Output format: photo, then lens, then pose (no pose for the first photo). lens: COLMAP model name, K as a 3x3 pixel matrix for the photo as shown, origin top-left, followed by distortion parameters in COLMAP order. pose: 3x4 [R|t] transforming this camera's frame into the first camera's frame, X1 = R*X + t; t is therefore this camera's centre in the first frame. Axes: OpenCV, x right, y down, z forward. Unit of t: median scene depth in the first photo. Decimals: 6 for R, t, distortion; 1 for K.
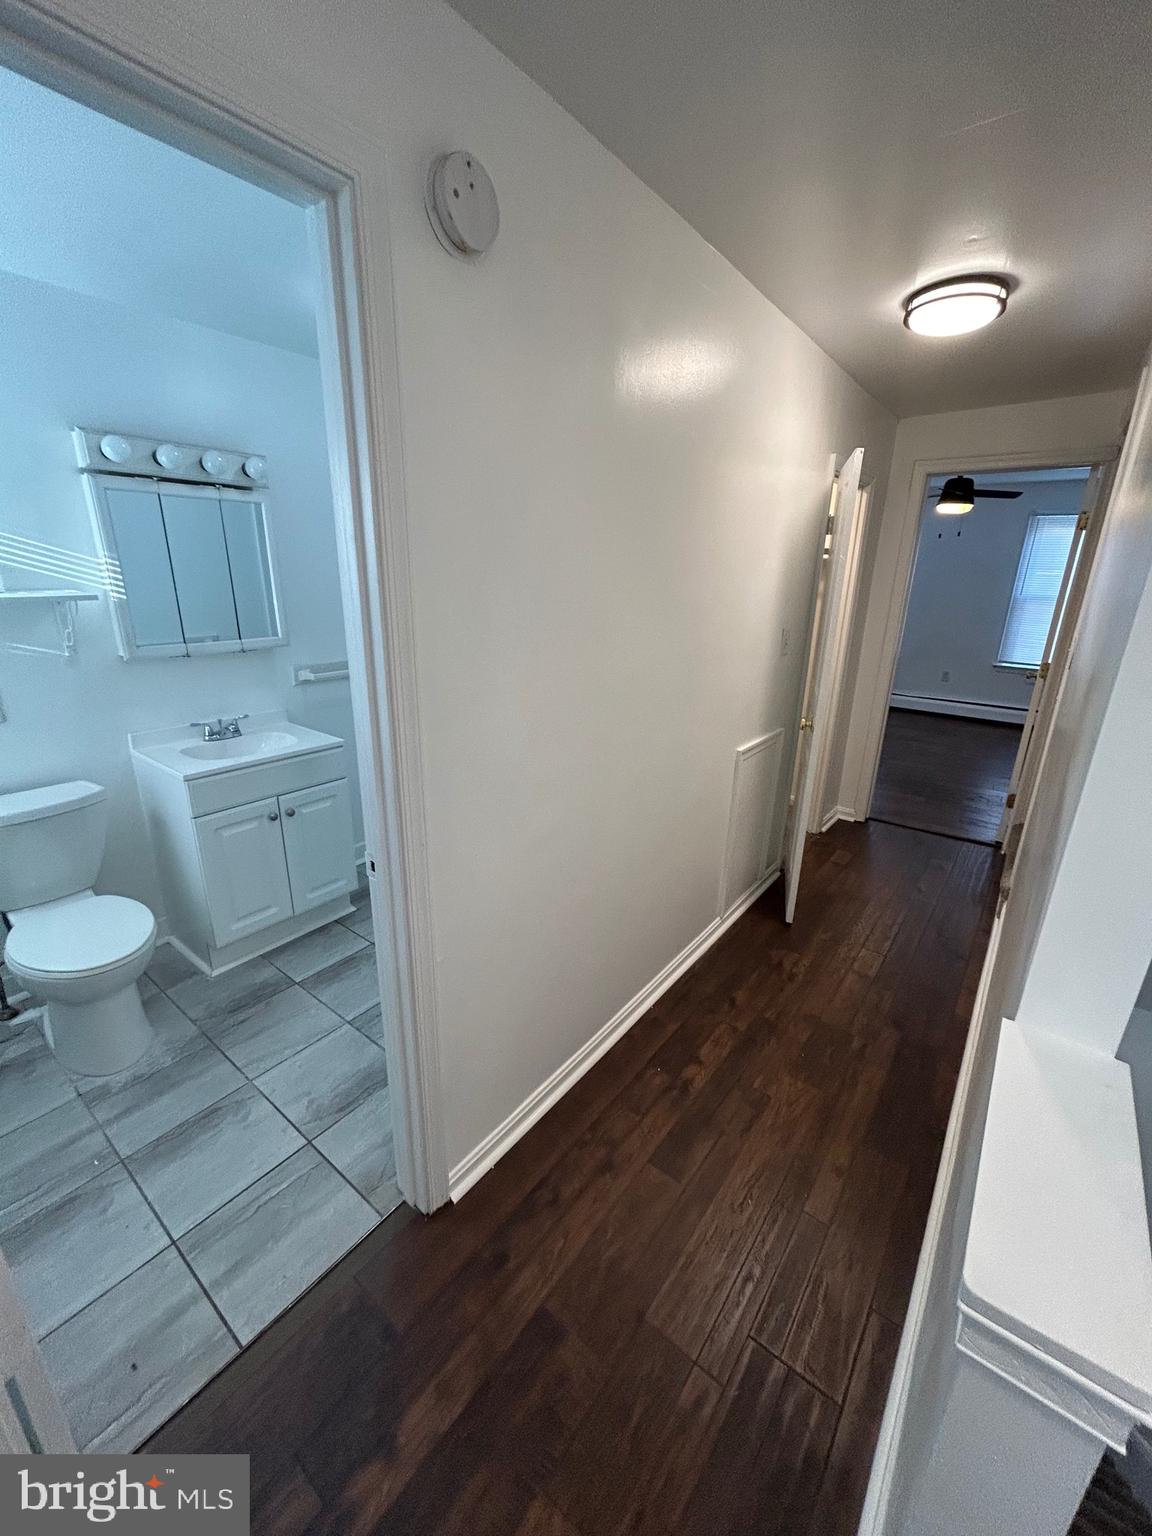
lens RADIAL K [[615.2, 0, 577.6], [0, 615.2, 769.0], [0, 0, 1]] dist [-0.002552, 0.000420]
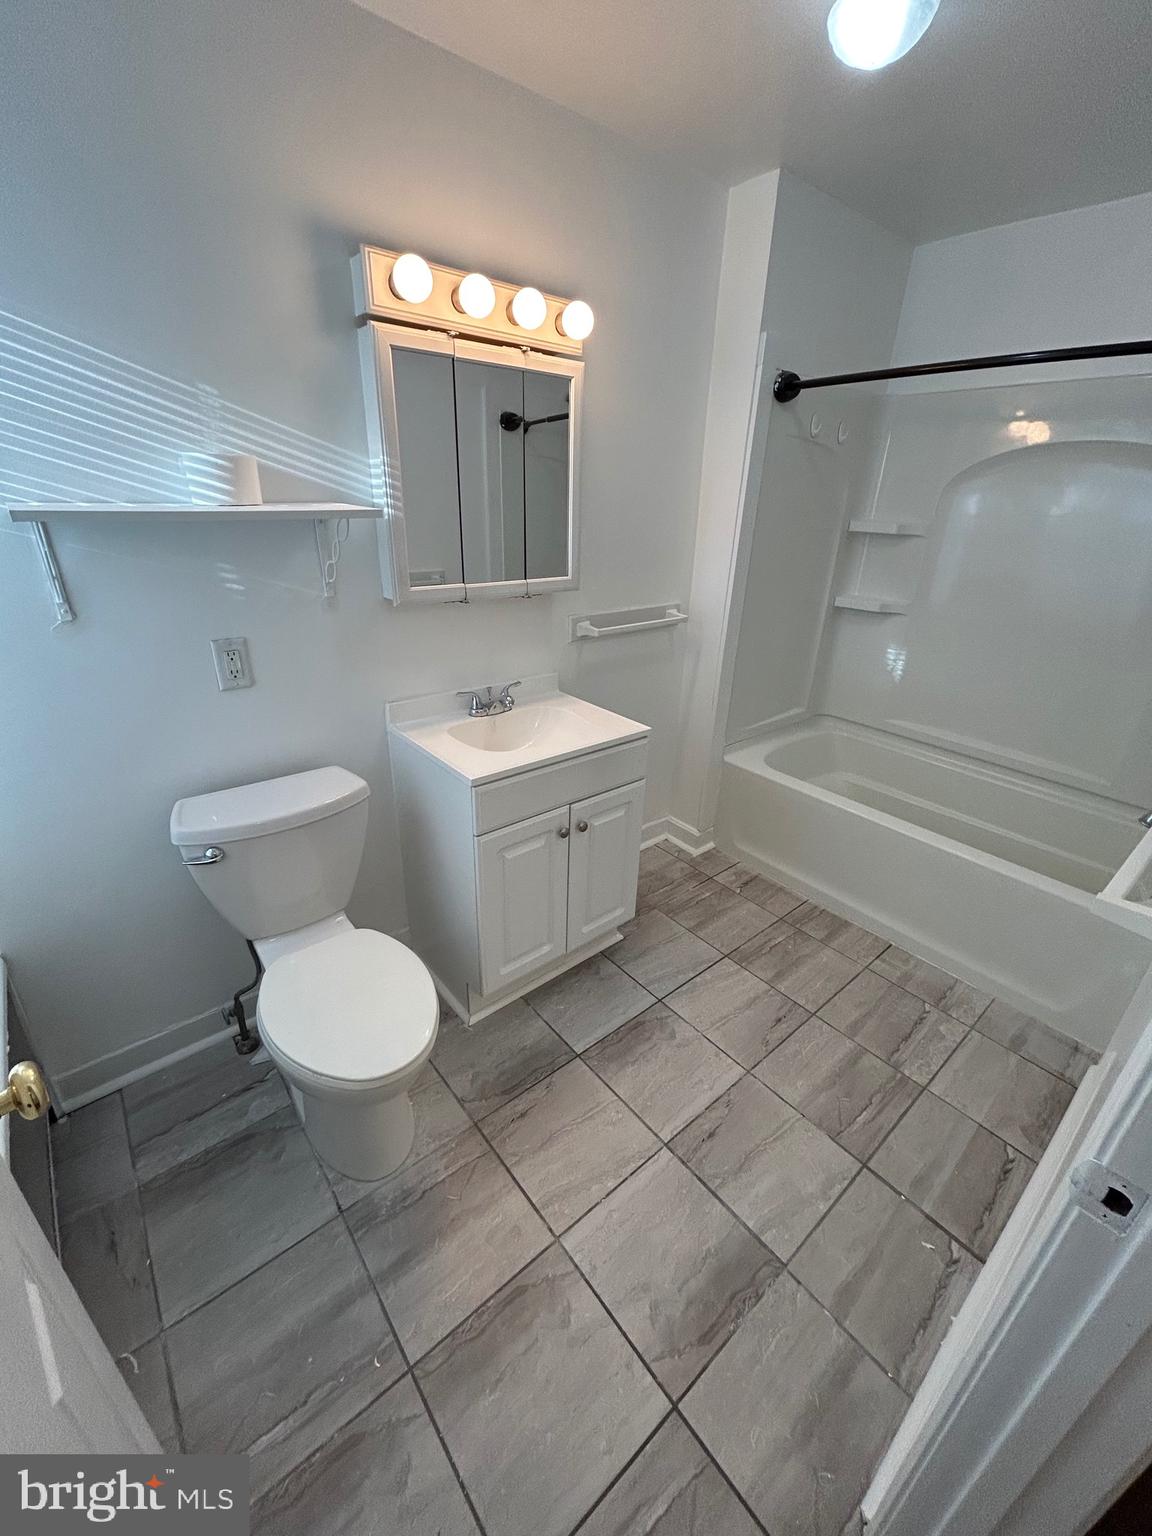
lens RADIAL K [[615.2, 0, 573.7], [0, 615.2, 769.3], [0, 0, 1]] dist [-0.002552, 0.000420]
pose [[0.973538, 0.099379, -0.205787, -0.338915], [-0.078011, 0.990923, 0.109485, -0.076225], [0.214800, -0.090534, 0.972453, 0.301438]]
